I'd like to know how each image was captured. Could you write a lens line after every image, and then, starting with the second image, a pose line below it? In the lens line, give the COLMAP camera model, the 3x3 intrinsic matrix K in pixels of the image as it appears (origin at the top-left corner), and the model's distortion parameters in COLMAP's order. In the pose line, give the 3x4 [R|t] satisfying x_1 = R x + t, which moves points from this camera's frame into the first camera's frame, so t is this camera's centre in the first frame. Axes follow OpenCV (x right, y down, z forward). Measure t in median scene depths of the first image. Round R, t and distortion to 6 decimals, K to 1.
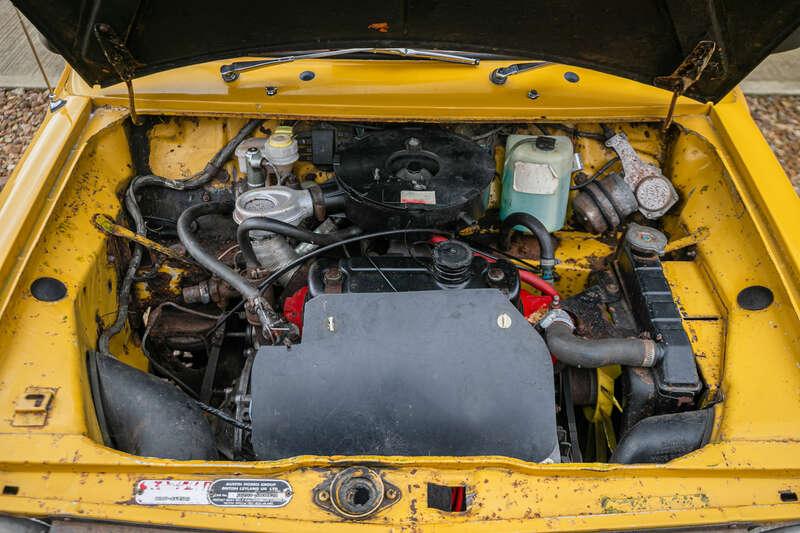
lens RADIAL K [[740.2, 0, 398.6], [0, 740.2, 264.8], [0, 0, 1]] dist [-0.040560, 0.000000]
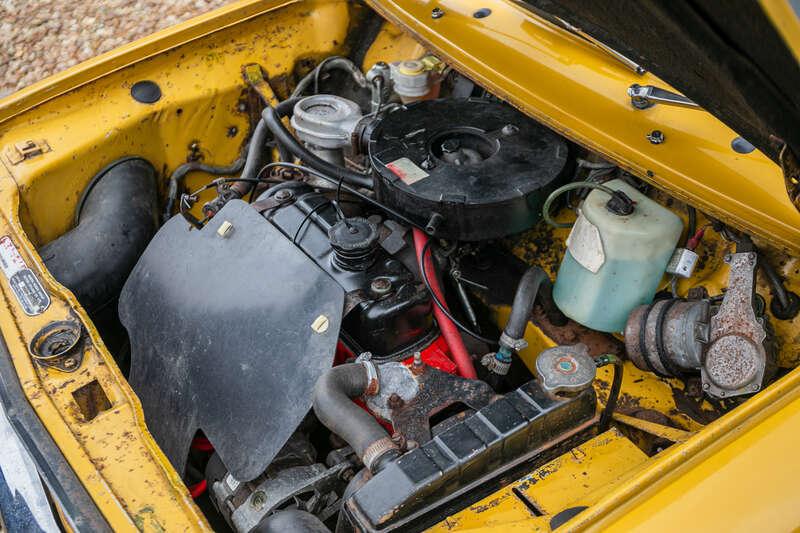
lens RADIAL K [[975.2, 0, 396.3], [0, 975.2, 270.4], [0, 0, 1]] dist [0.022021, 0.000000]
pose [[0.555079, 0.487936, -0.673651, 0.812921], [-0.502573, 0.842068, 0.195810, -0.207266], [0.662803, 0.229868, 0.712638, 0.254859]]
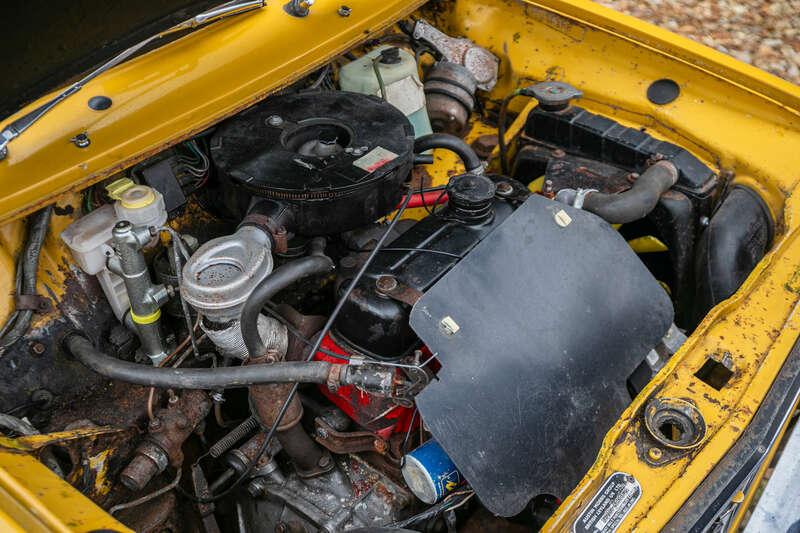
lens RADIAL K [[975.2, 0, 395.9], [0, 975.2, 263.1], [0, 0, 1]] dist [0.022021, 0.000000]
pose [[0.622992, -0.494610, 0.606005, -0.661465], [0.517375, 0.841601, 0.155021, -0.151327], [-0.586689, 0.216955, 0.780209, 0.197465]]
